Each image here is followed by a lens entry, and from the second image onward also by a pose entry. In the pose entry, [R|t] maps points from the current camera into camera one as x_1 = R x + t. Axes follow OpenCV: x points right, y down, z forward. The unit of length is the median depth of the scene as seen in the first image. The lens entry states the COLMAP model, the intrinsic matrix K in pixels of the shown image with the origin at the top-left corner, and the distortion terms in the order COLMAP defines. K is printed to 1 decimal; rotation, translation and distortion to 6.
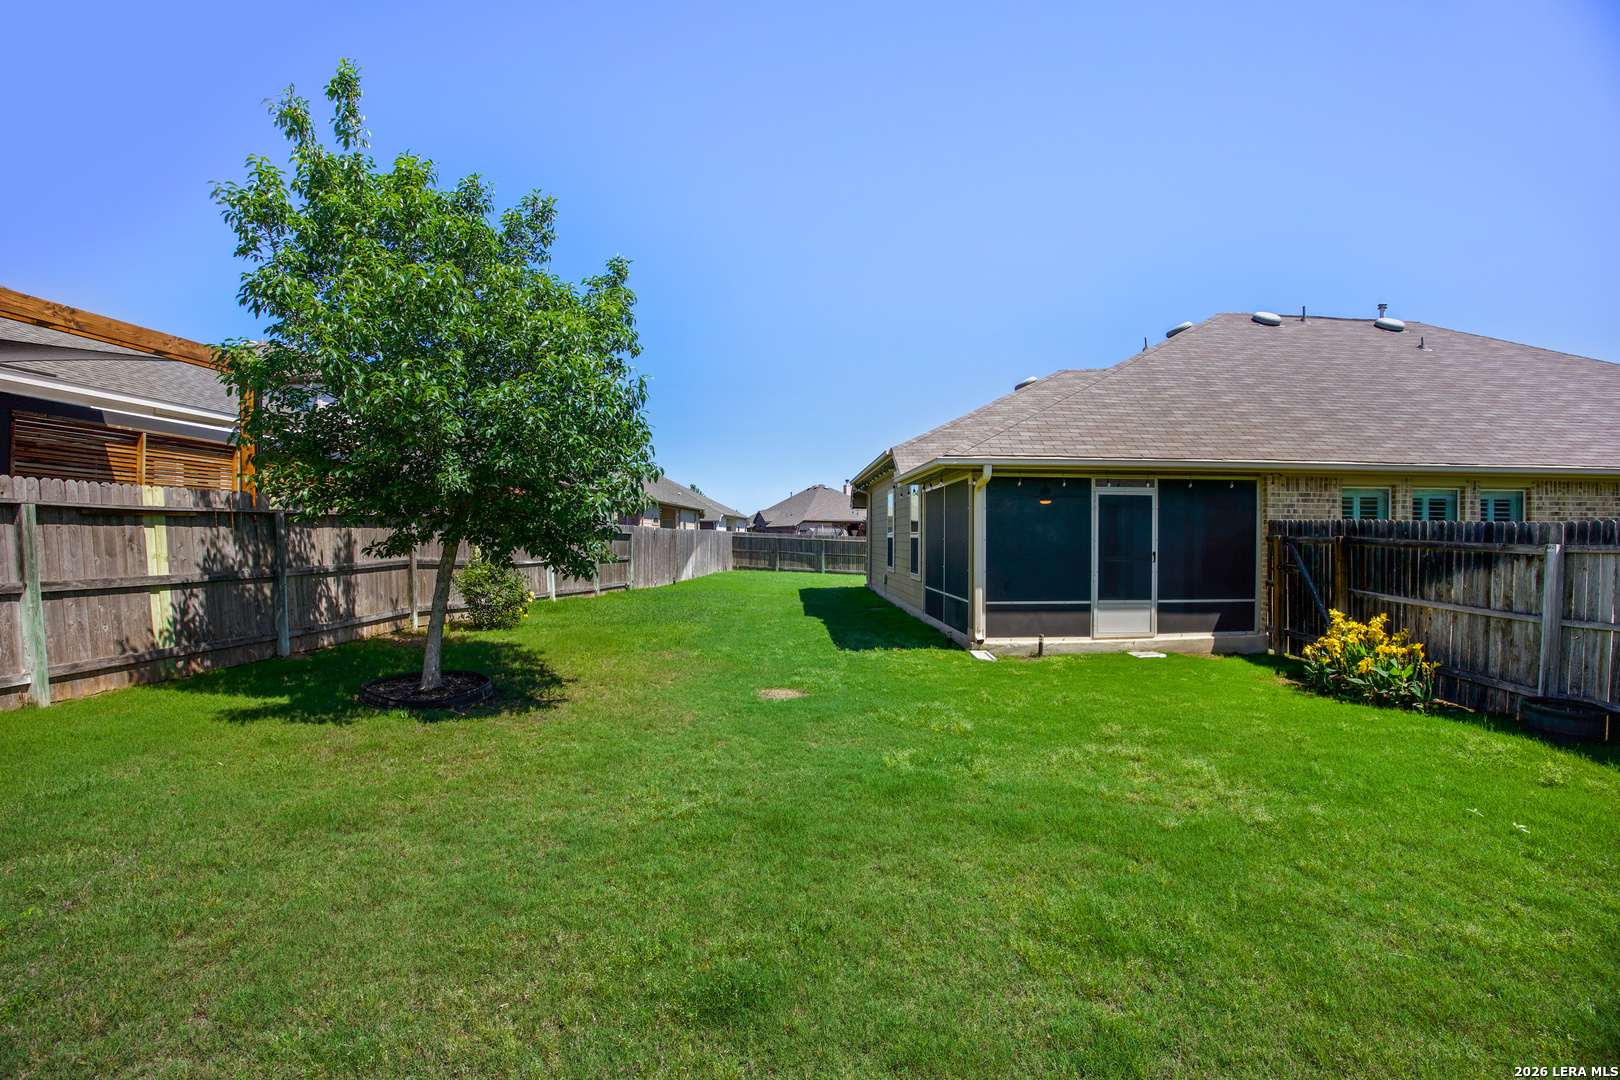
lens RADIAL K [[652.4, 0, 868.6], [0, 652.4, 540.4], [0, 0, 1]] dist [-0.072119, 0.017604]
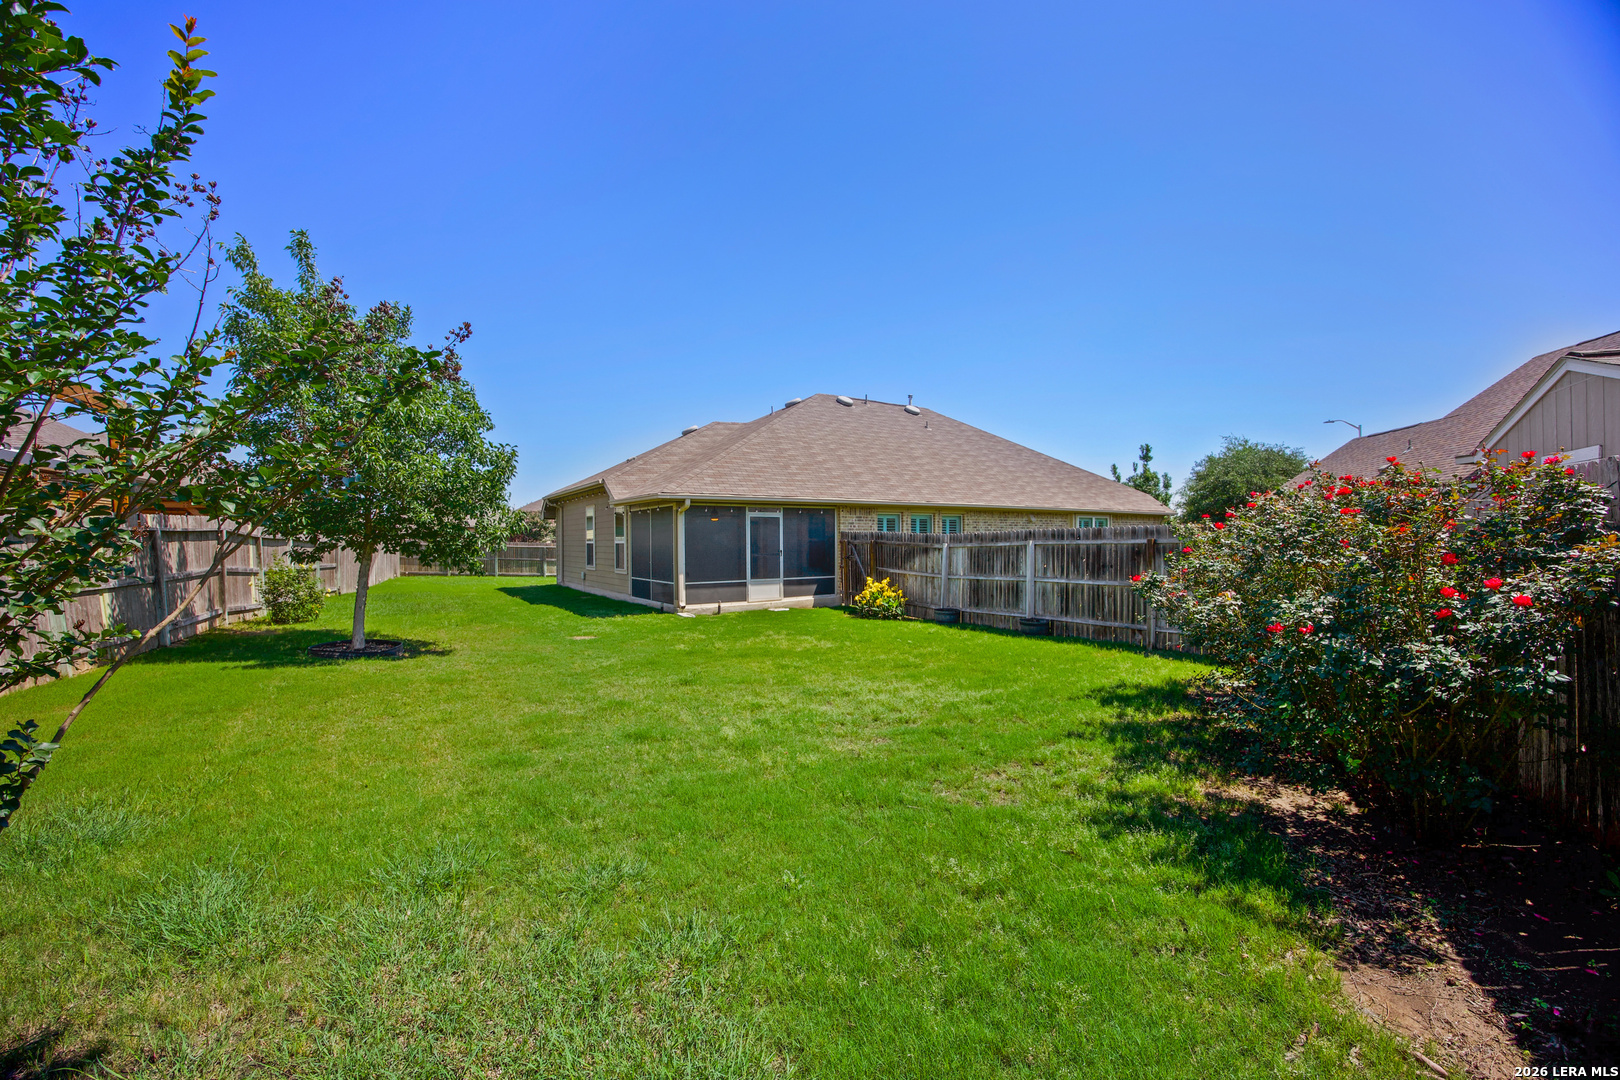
lens RADIAL K [[640.9, 0, 811.0], [0, 640.9, 540.0], [0, 0, 1]] dist [-0.051348, 0.008999]
pose [[0.884617, -0.008593, 0.466238, -0.284533], [0.011774, 0.999923, -0.003911, -0.001782], [-0.466169, 0.008950, 0.884650, -0.553038]]
